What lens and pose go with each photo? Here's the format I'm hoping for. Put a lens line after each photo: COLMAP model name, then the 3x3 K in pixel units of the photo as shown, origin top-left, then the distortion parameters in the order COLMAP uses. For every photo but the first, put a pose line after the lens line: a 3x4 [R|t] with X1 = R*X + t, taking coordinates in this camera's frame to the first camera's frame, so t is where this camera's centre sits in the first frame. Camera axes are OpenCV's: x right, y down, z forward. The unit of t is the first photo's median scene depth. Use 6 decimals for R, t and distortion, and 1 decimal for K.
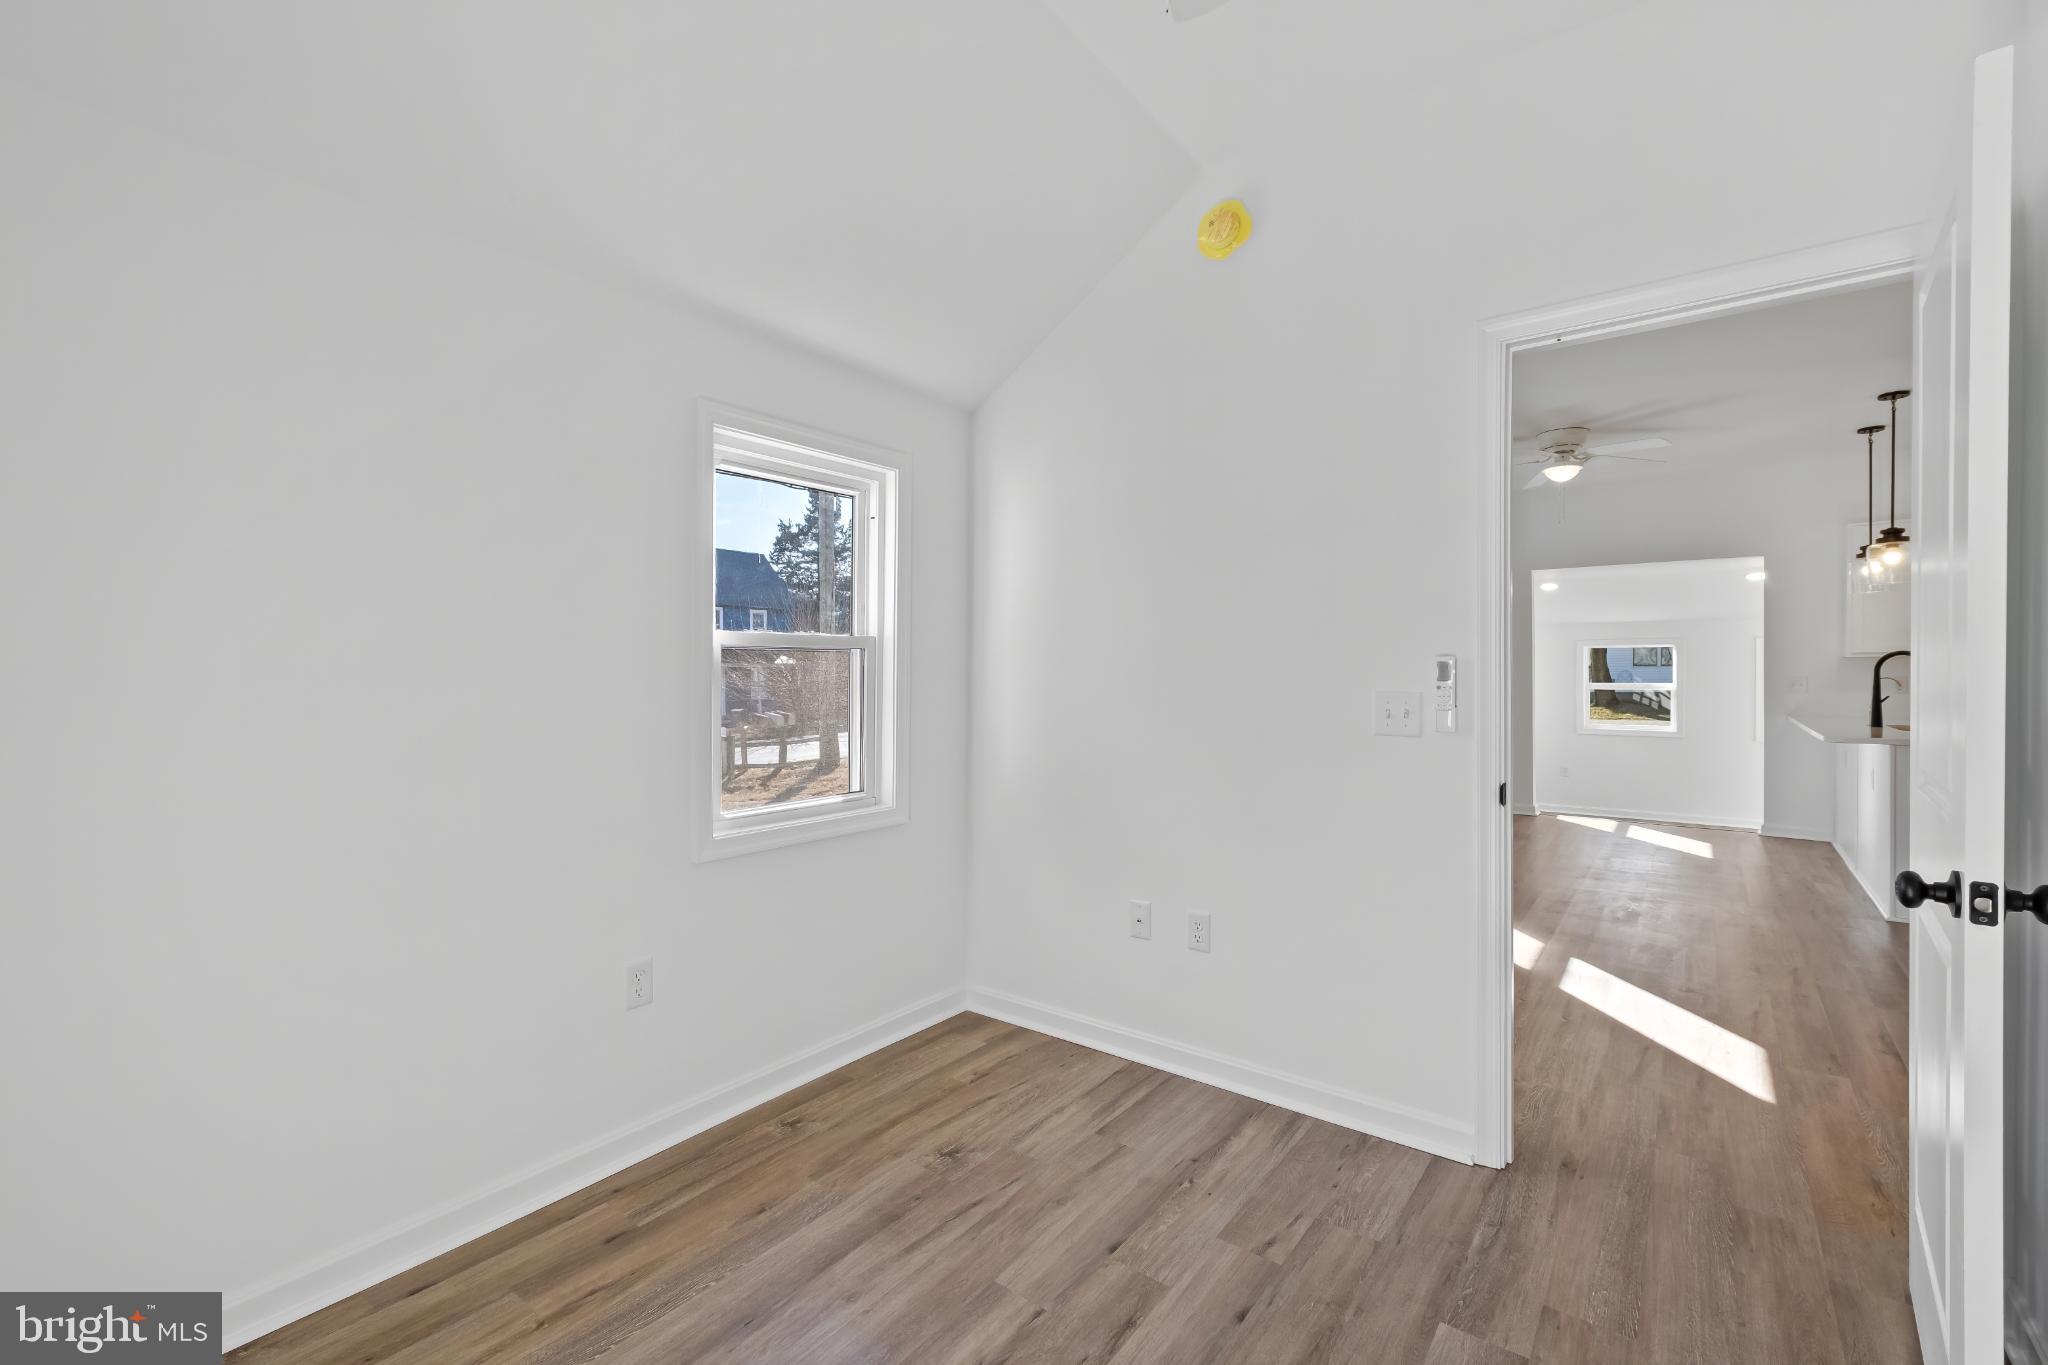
lens RADIAL K [[893.9, 0, 1036.5], [0, 893.9, 679.2], [0, 0, 1]] dist [0.003384, 0.000122]
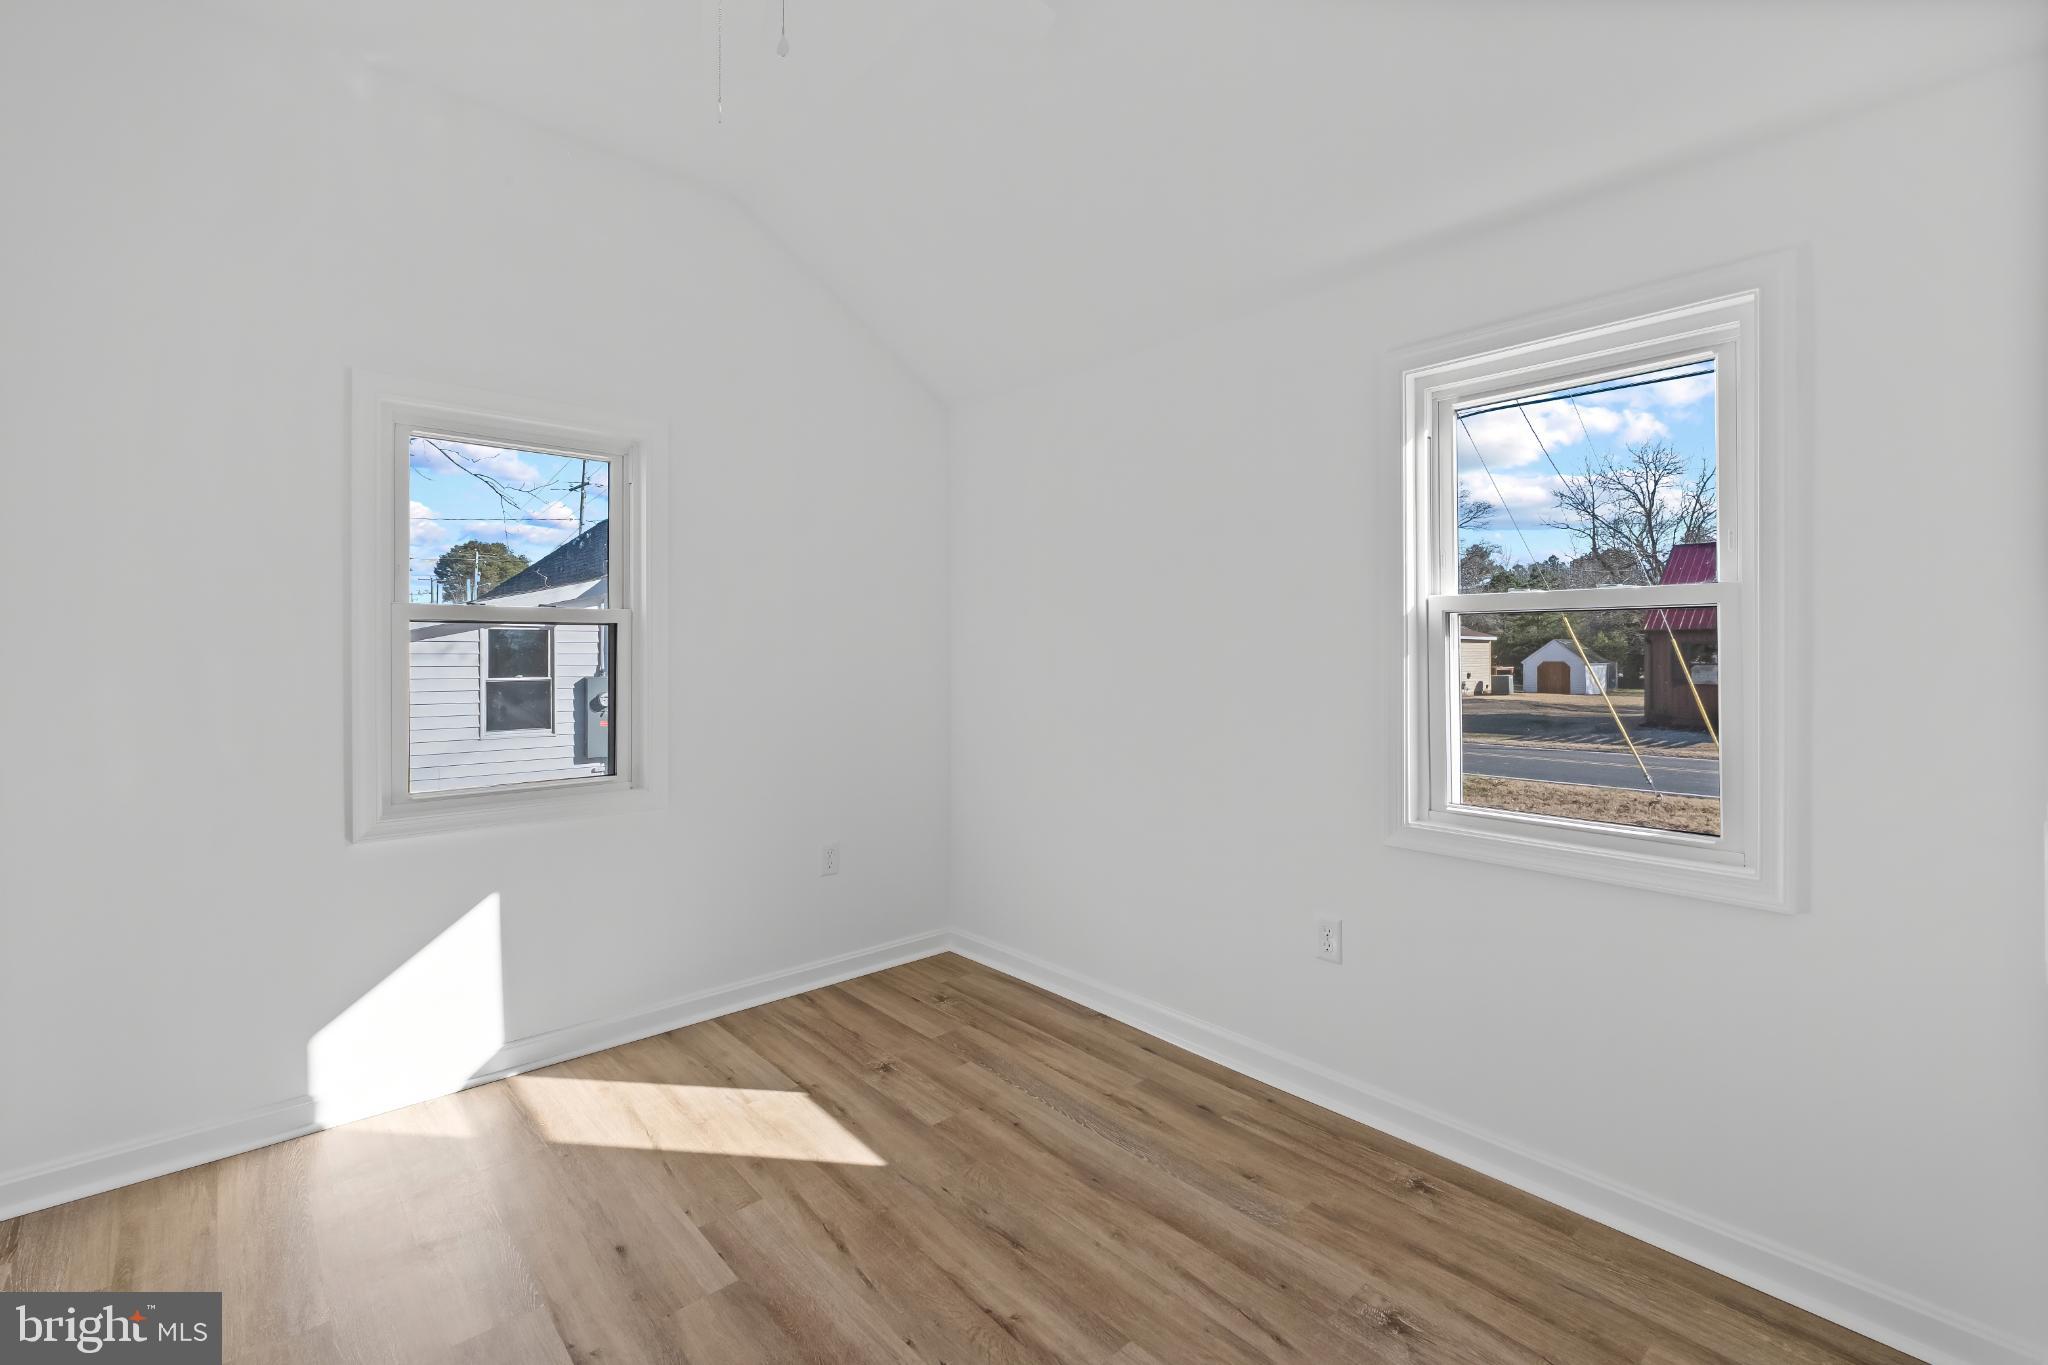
lens RADIAL K [[893.9, 0, 995.3], [0, 893.9, 643.4], [0, 0, 1]] dist [0.003384, 0.000122]
pose [[-0.215554, -0.000794, -0.976492, 0.695220], [-0.012535, 0.999920, 0.001954, -0.002745], [0.976411, 0.012662, -0.215547, 0.881454]]
